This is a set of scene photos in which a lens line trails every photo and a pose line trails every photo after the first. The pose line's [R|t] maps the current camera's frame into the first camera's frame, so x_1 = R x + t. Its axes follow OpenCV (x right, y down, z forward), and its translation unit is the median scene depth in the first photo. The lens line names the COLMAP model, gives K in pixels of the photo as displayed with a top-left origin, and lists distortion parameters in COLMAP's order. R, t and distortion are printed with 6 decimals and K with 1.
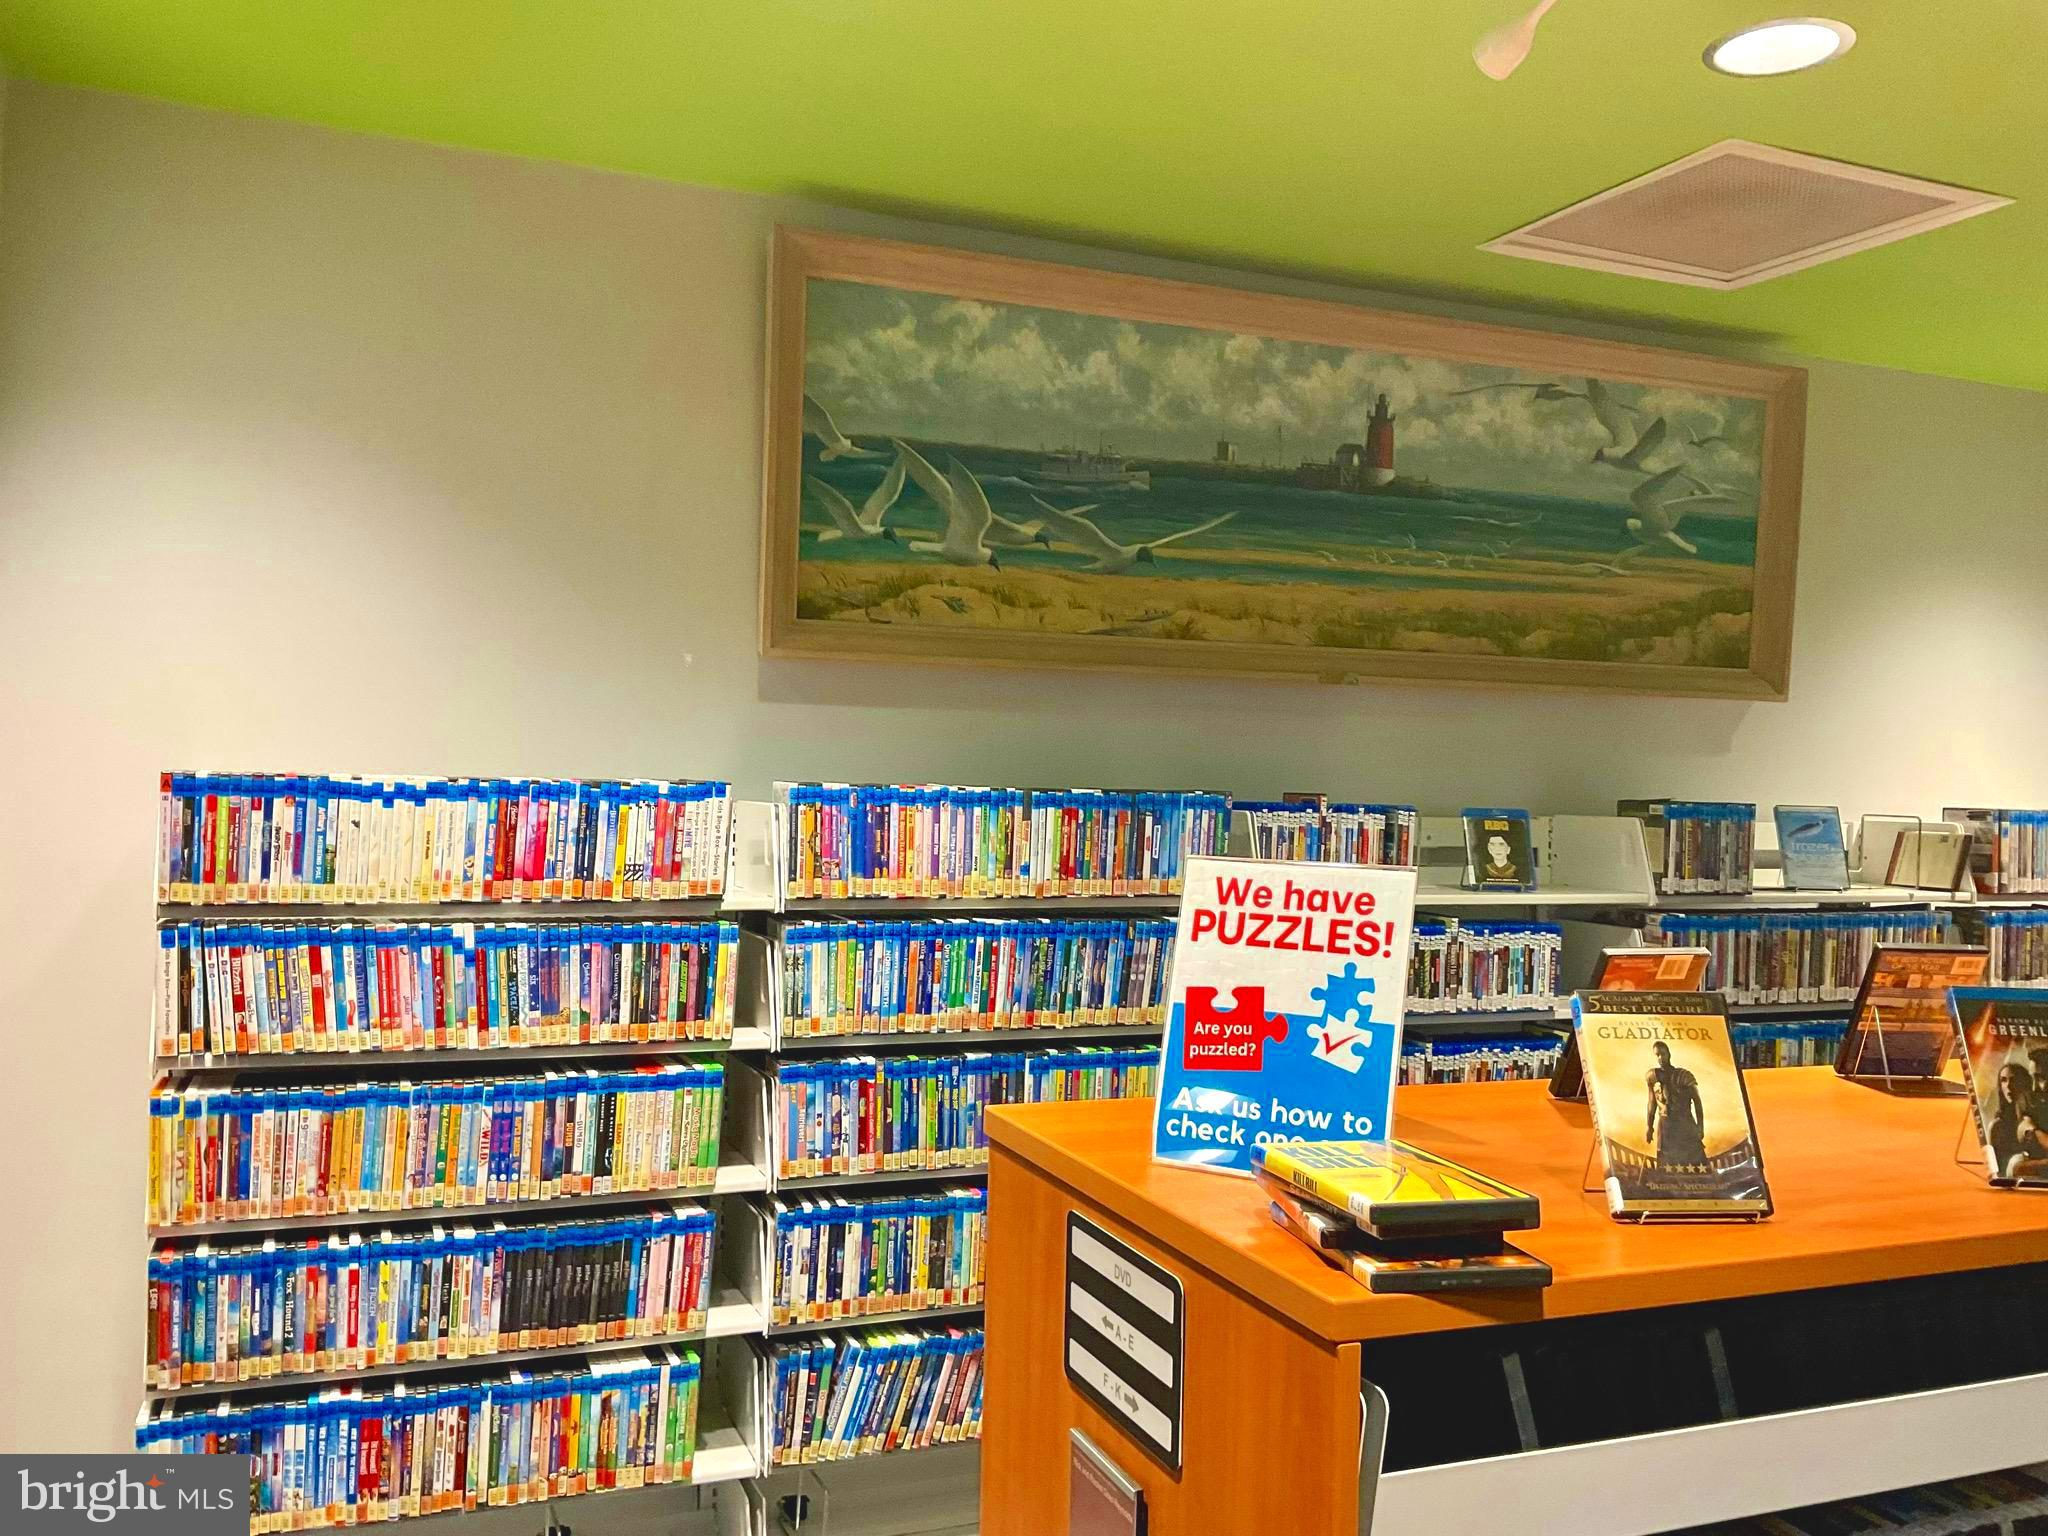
lens RADIAL K [[1710.0, 0, 1029.1], [0, 1710.0, 775.1], [0, 0, 1]] dist [0.009949, -0.024318]
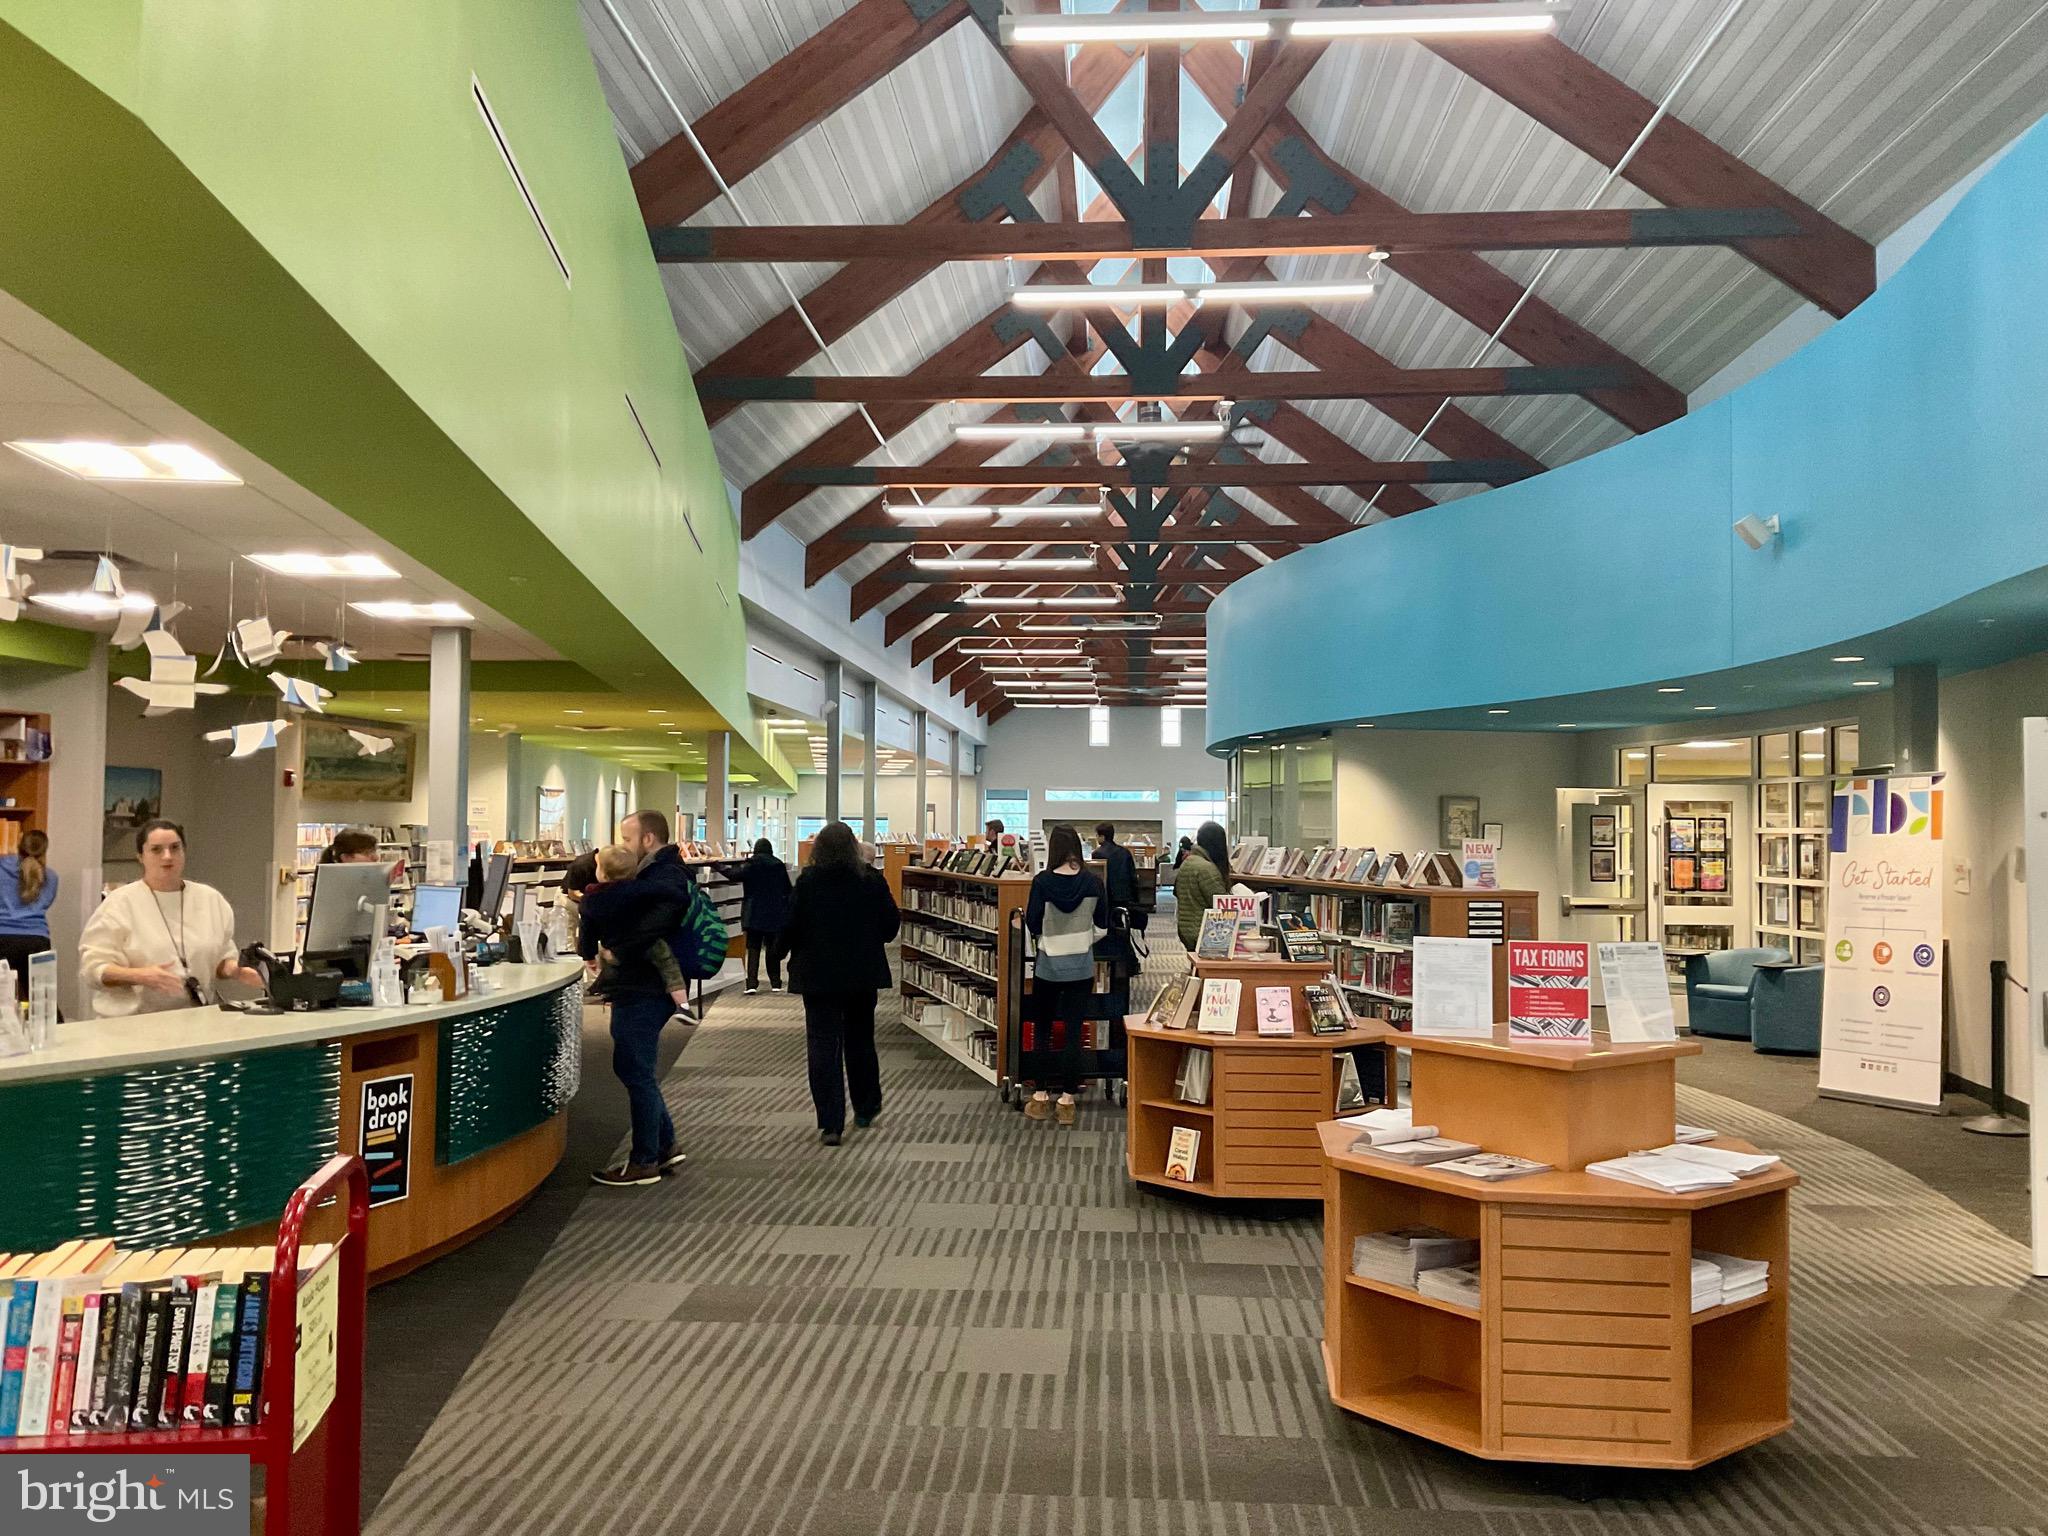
lens RADIAL K [[1710.0, 0, 1023.2], [0, 1710.0, 770.5], [0, 0, 1]] dist [0.009949, -0.024318]
pose [[0.439193, 0.015998, 0.898250, -4.164812], [-0.004444, 0.999868, -0.015636, -0.092146], [-0.898382, 0.002875, 0.439206, -3.513709]]
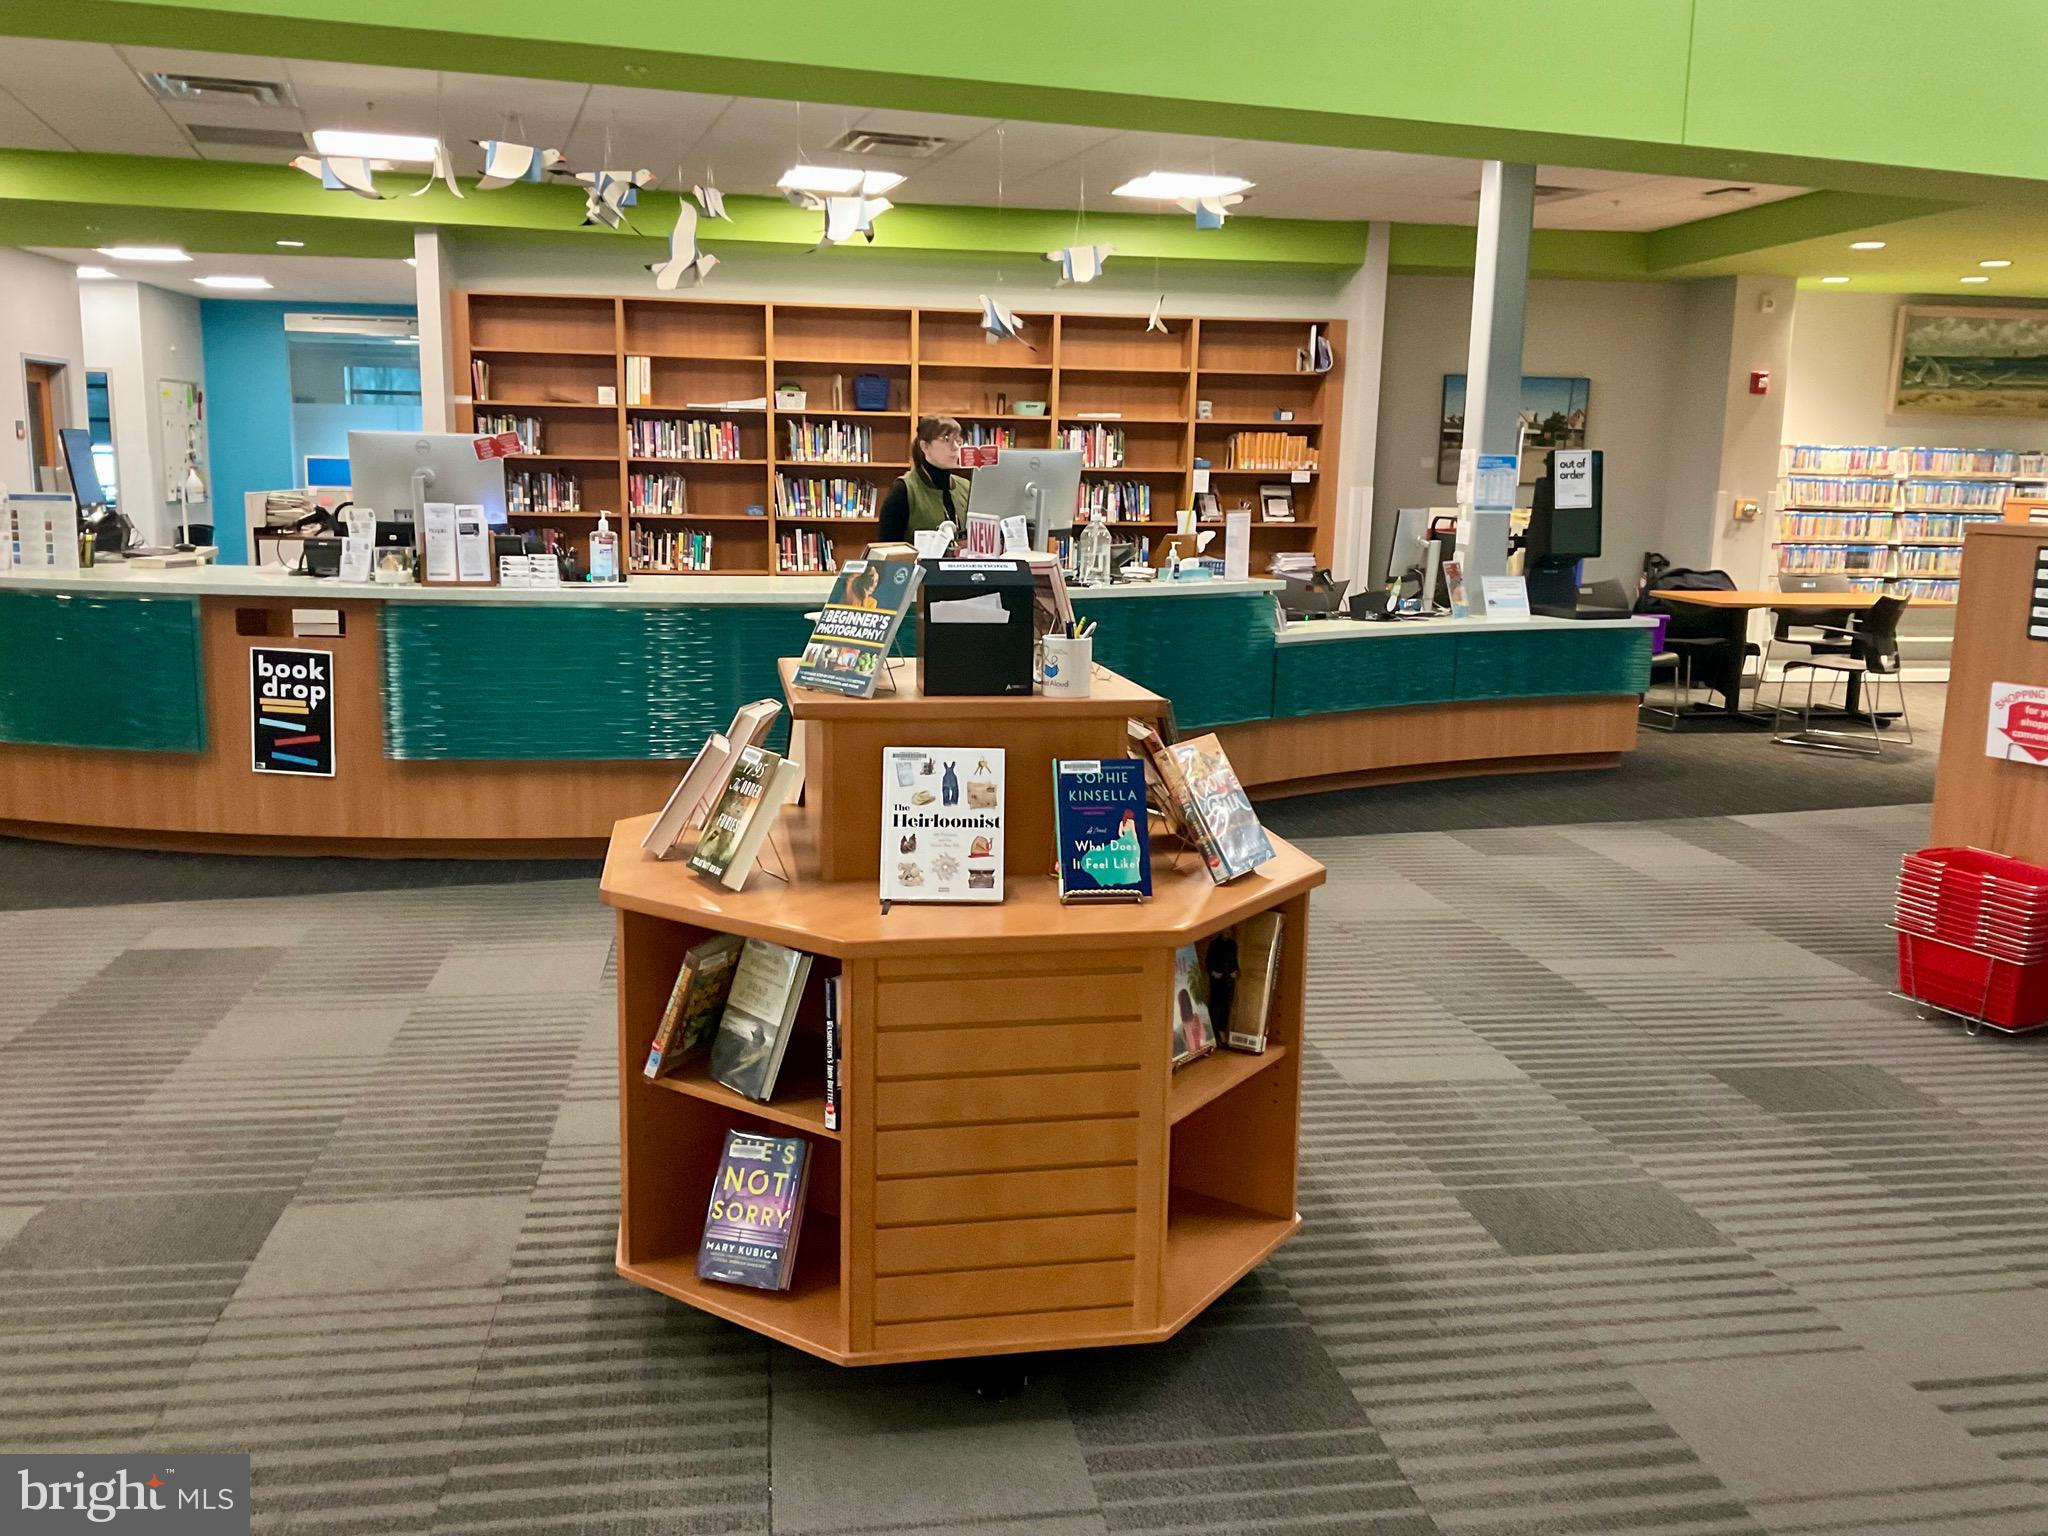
lens RADIAL K [[1710.0, 0, 1019.1], [0, 1710.0, 760.4], [0, 0, 1]] dist [0.009949, -0.024318]
pose [[0.968724, 0.038164, -0.245187, -1.188079], [0.003443, 0.985939, 0.167069, 0.051960], [0.248116, -0.162688, 0.954972, -3.653495]]
